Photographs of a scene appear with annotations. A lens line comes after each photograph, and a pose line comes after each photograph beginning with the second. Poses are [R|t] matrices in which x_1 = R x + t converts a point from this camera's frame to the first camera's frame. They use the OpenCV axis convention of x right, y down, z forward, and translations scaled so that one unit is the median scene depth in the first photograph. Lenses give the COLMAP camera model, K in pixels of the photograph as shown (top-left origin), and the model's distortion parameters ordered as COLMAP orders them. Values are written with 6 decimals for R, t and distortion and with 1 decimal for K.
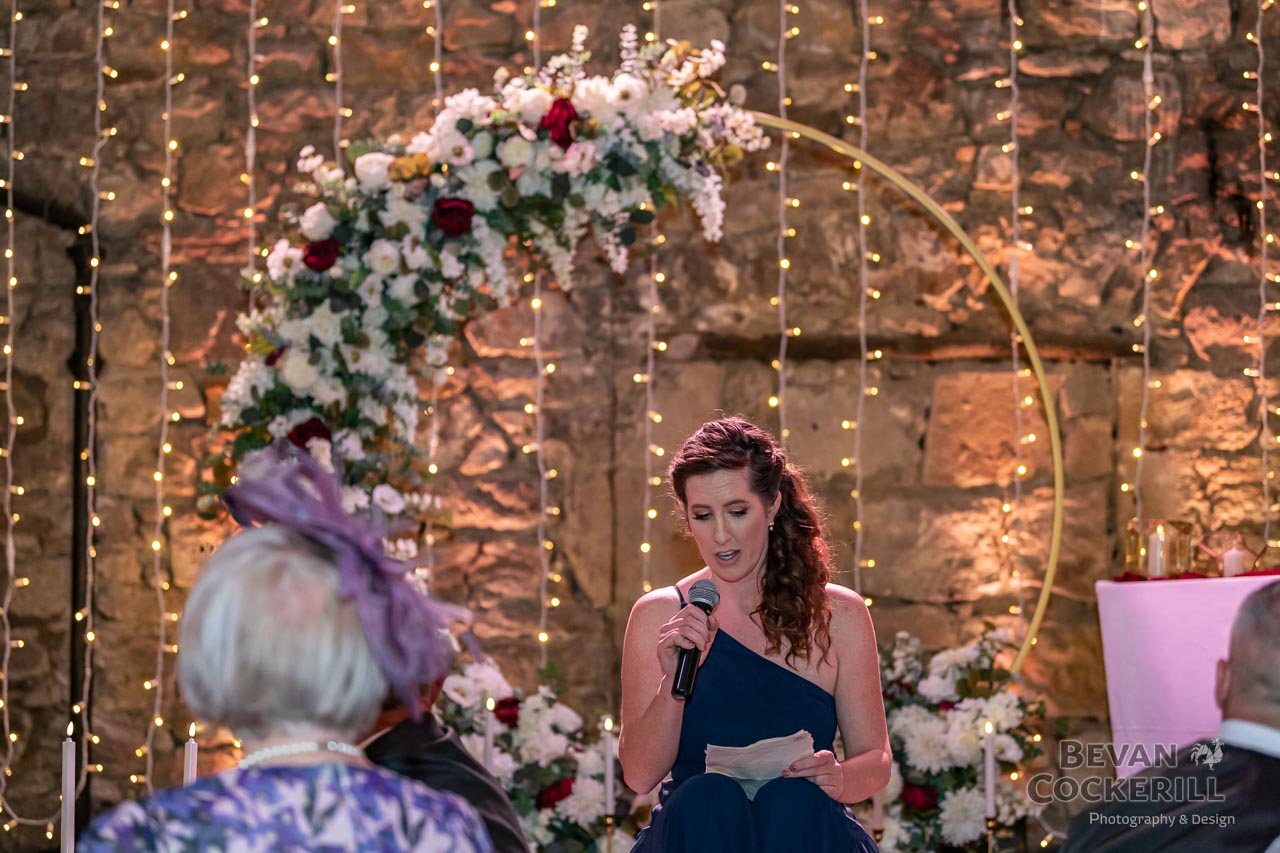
lens RADIAL K [[2251.7, 0, 640.6], [0, 2251.7, 710.5], [0, 0, 1]] dist [0.002134, -0.089829]
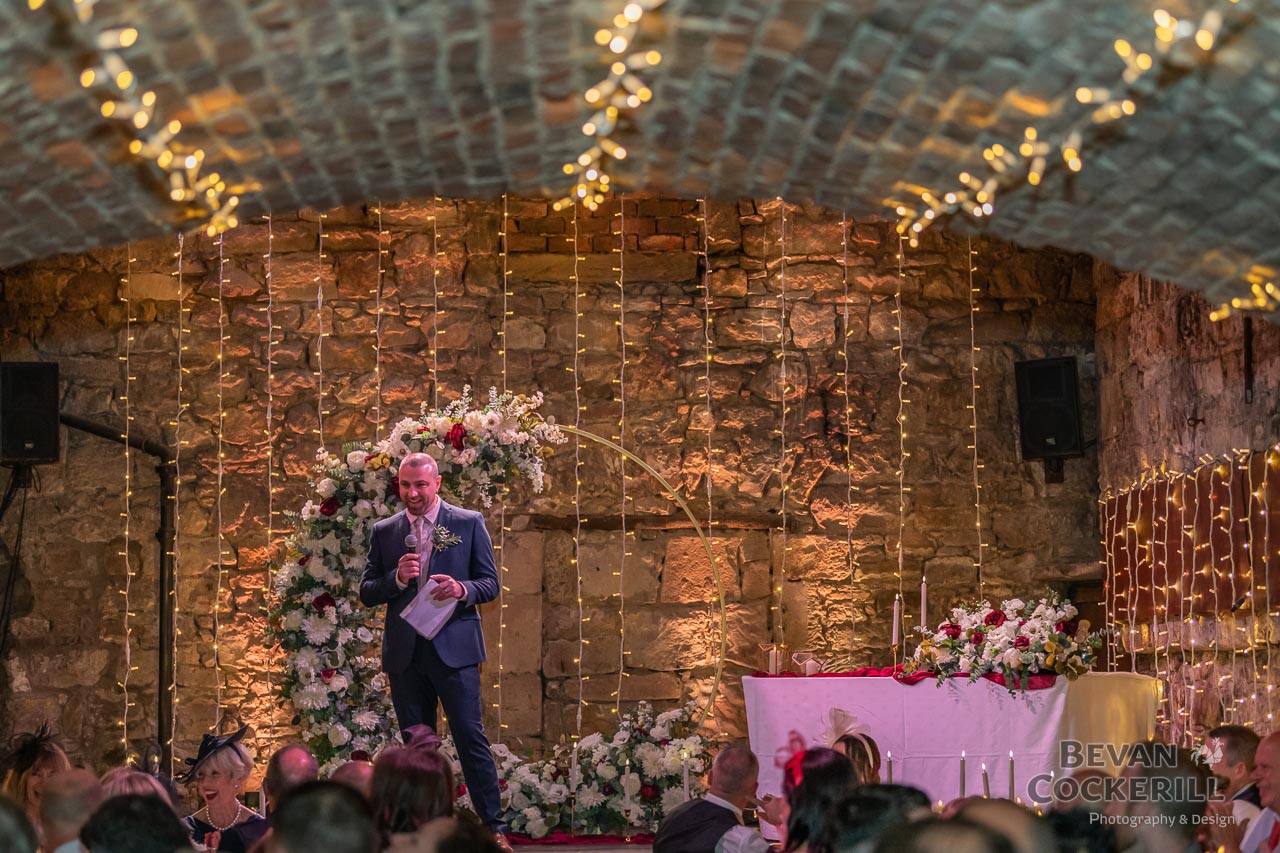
lens RADIAL K [[3208.2, 0, 674.2], [0, 3208.2, 399.9], [0, 0, 1]] dist [0.061619, -0.225146]
pose [[0.997032, -0.006937, 0.076678, -0.052579], [0.010862, 0.998646, -0.050879, -0.133021], [-0.076221, 0.051561, 0.995757, -1.483124]]
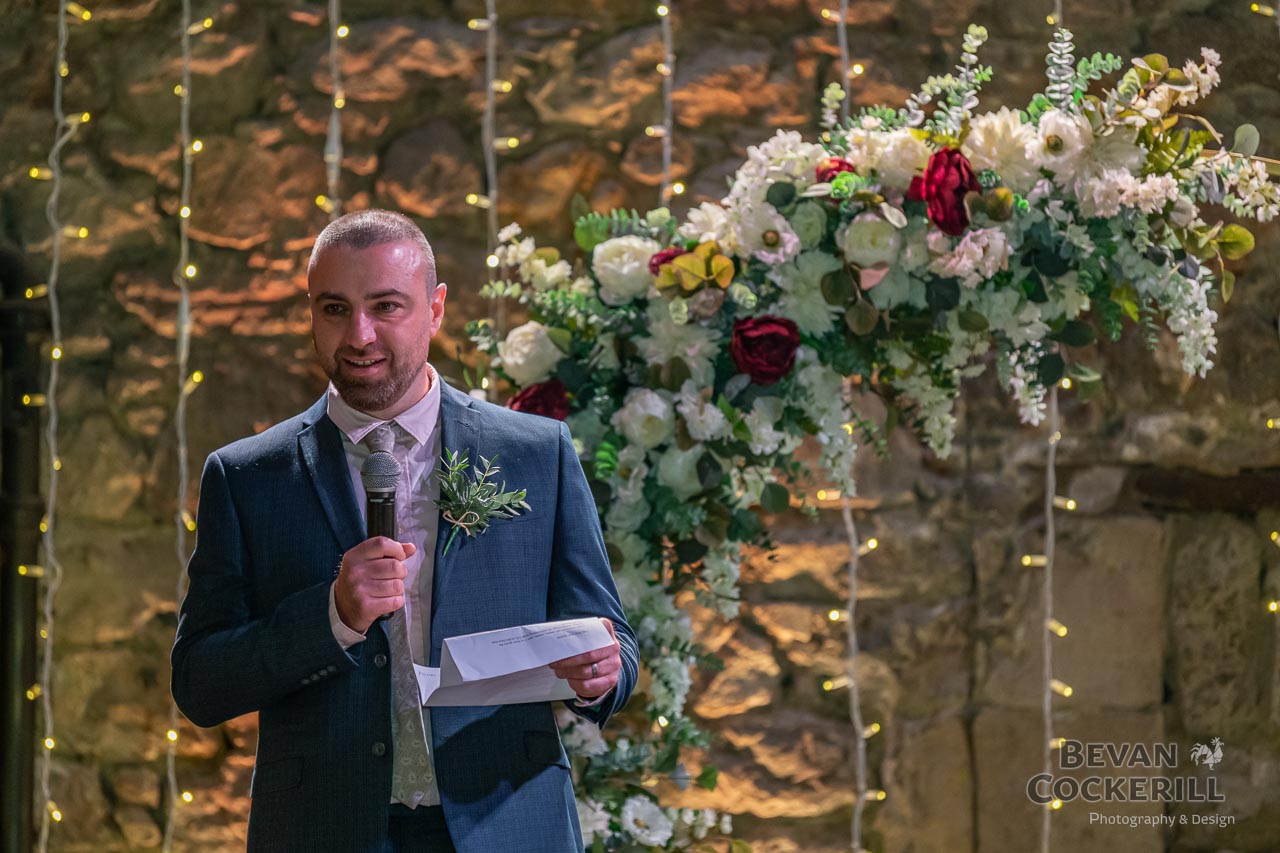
lens RADIAL K [[6072.2, 0, 552.1], [0, 6072.2, 428.9], [0, 0, 1]] dist [0.323334, 10.769101]
pose [[0.999894, -0.001926, 0.014453, -0.141358], [0.002724, 0.998464, -0.055331, -0.096064], [-0.014324, 0.055365, 0.998363, -0.517358]]
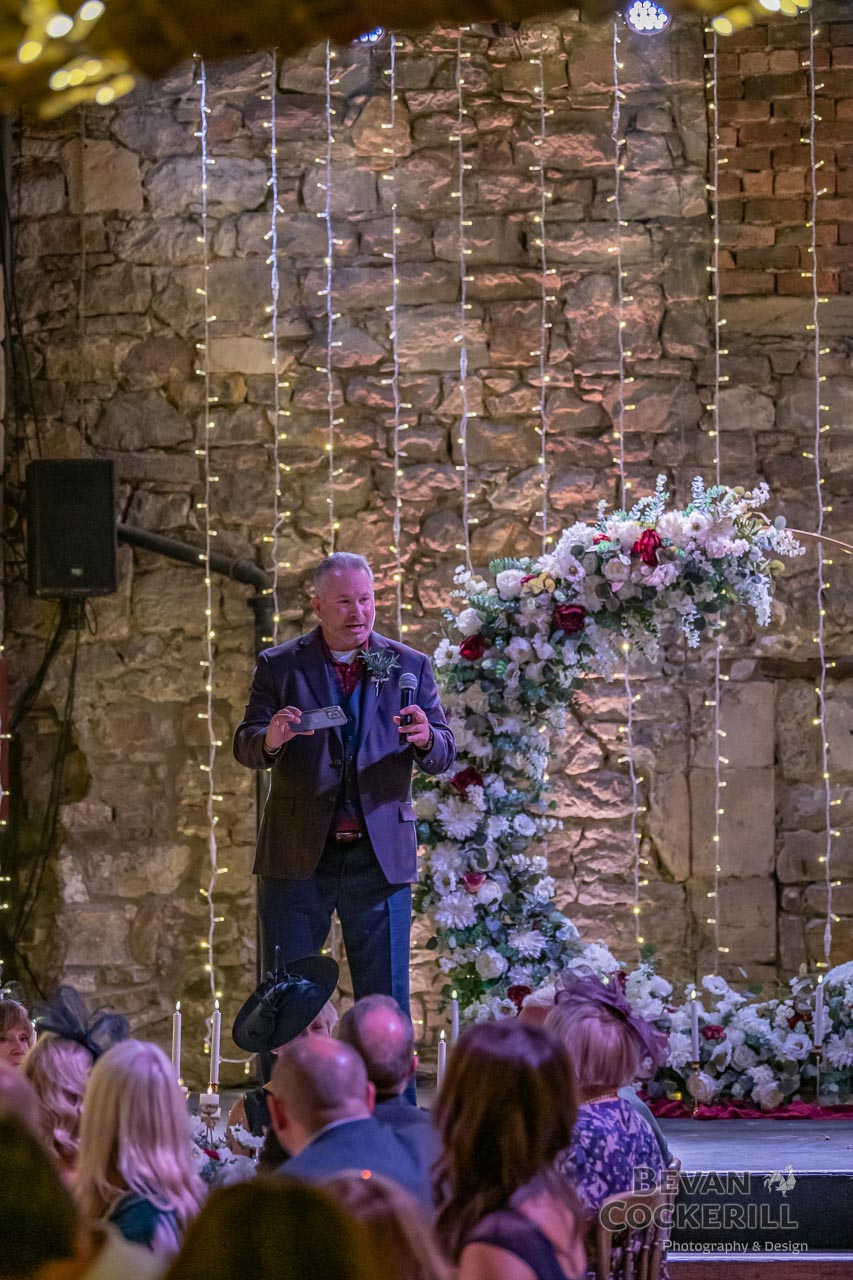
lens RADIAL K [[3452.9, 0, 428.5], [0, 3452.9, 655.9], [0, 0, 1]] dist [0.079152, -1.365585]
pose [[0.996949, -0.020427, -0.075332, -0.010828], [0.018508, 0.999488, -0.026082, -0.125926], [0.075826, 0.024608, 0.996817, -0.937115]]
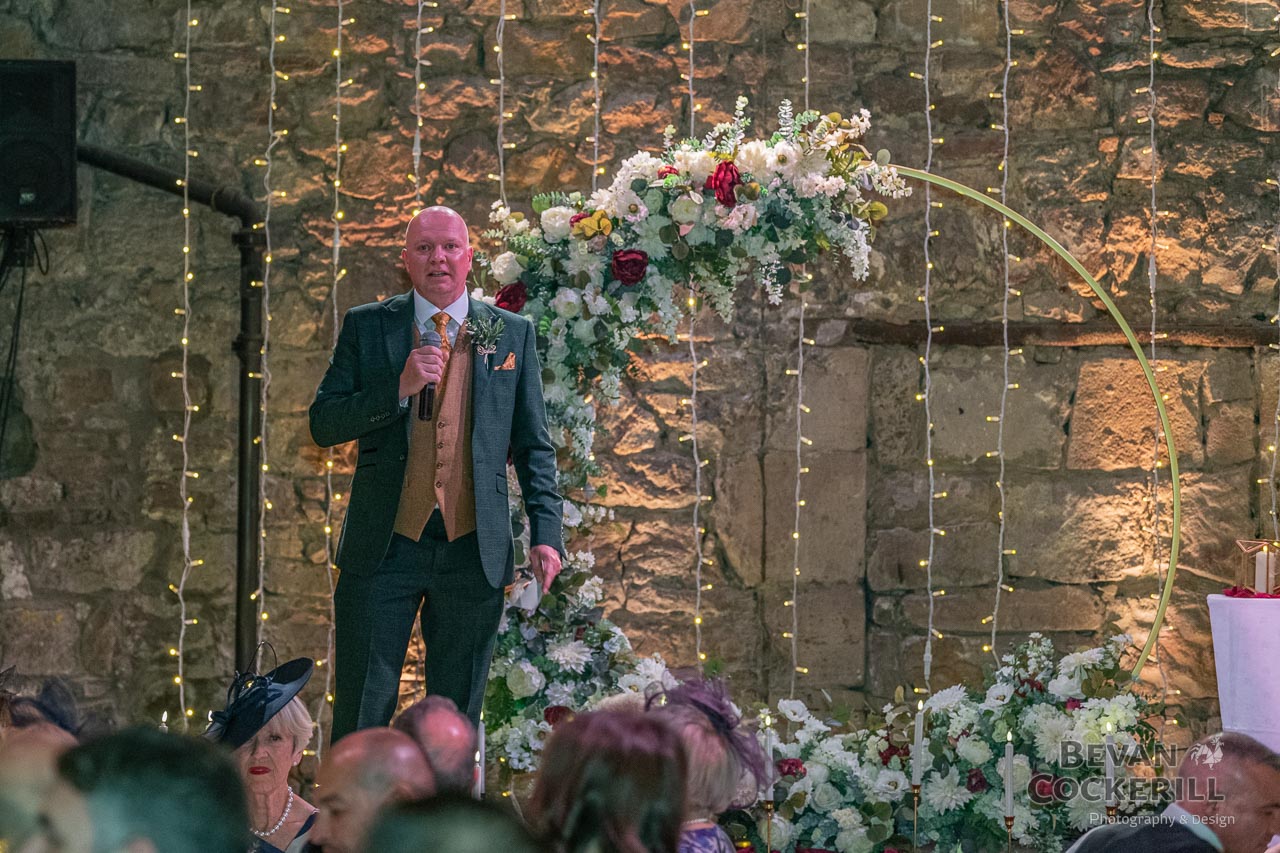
lens RADIAL K [[4631.4, 0, 450.5], [0, 4631.4, 312.7], [0, 0, 1]] dist [0.147571, -0.391622]
pose [[0.998391, 0.000510, -0.056710, -0.035792], [-0.001920, 0.999690, -0.024810, -0.120946], [0.056680, 0.024879, 0.998082, -1.150770]]
